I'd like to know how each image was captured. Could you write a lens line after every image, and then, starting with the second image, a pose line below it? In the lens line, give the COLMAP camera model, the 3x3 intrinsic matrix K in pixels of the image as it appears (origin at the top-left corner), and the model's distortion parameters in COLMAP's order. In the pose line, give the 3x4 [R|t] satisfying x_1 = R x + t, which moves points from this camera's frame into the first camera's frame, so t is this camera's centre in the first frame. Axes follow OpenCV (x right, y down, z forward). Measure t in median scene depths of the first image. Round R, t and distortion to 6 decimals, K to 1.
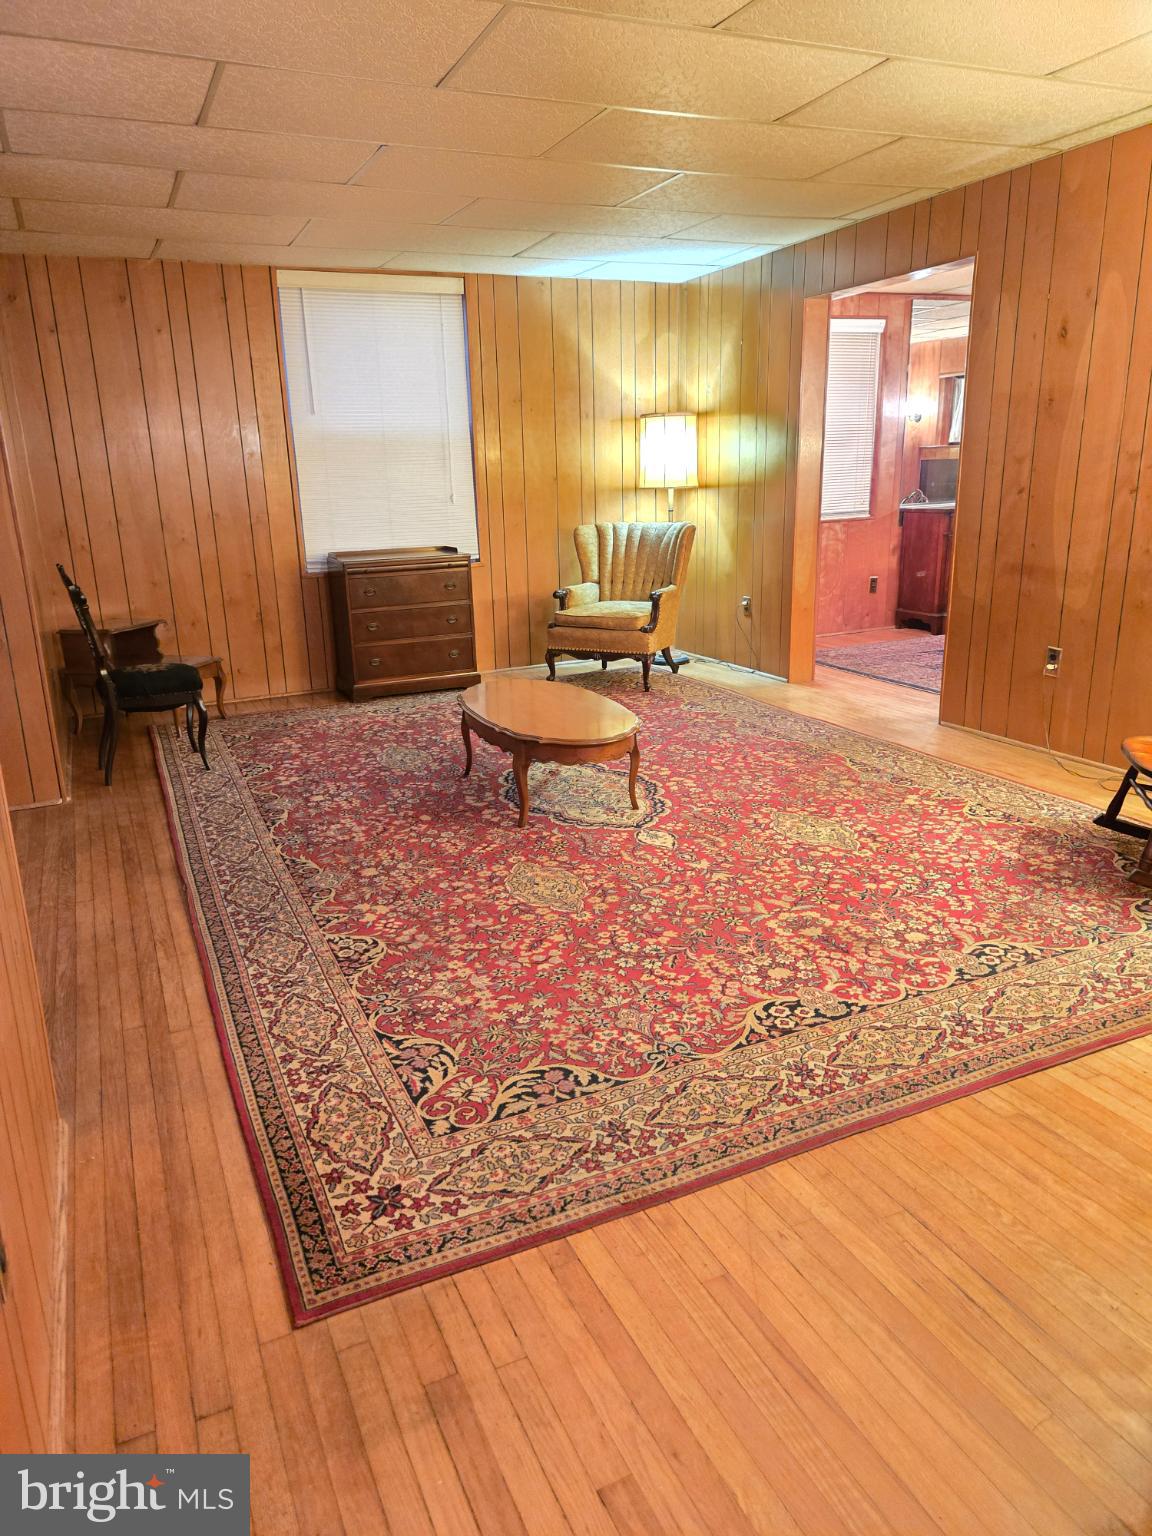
lens RADIAL K [[1040.5, 0, 576.0], [0, 1040.5, 768.0], [0, 0, 1]] dist [0.058165, -0.051520]
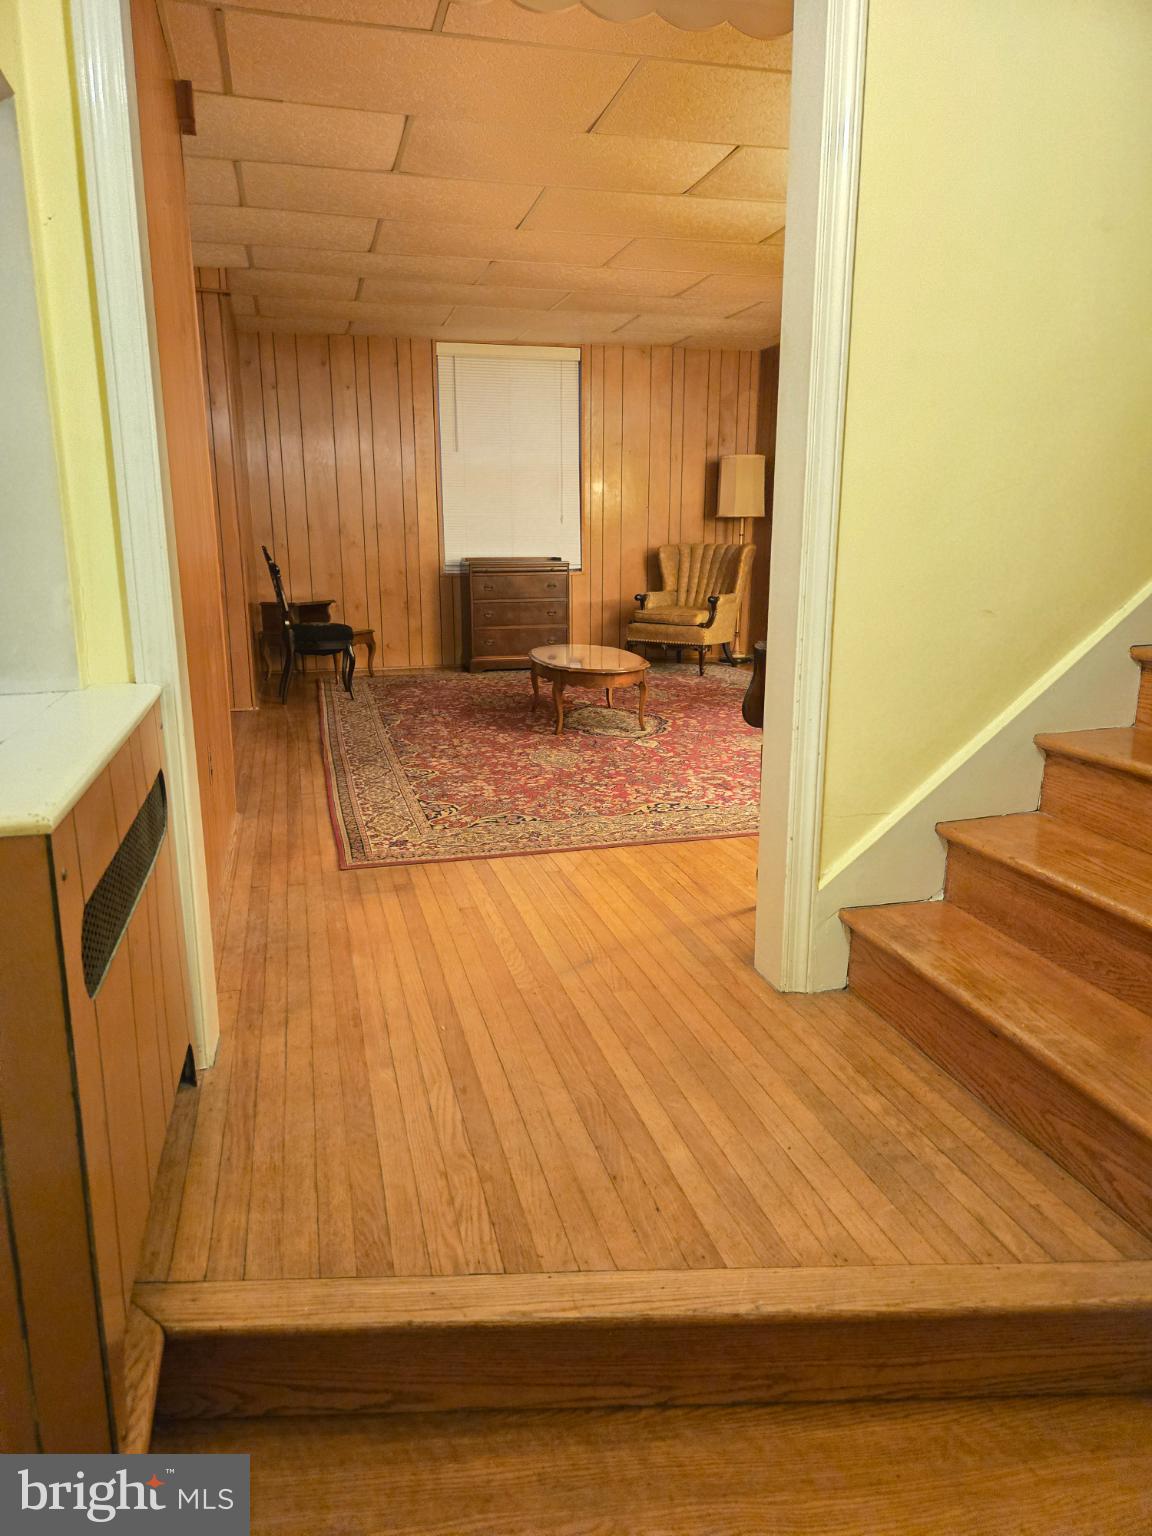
lens RADIAL K [[1001.0, 0, 573.4], [0, 1001.0, 763.8], [0, 0, 1]] dist [0.058055, -0.040252]
pose [[0.986623, 0.062990, -0.150360, 0.184018], [-0.069356, 0.996888, -0.037475, 0.152575], [0.147532, 0.047402, 0.987921, -0.343671]]
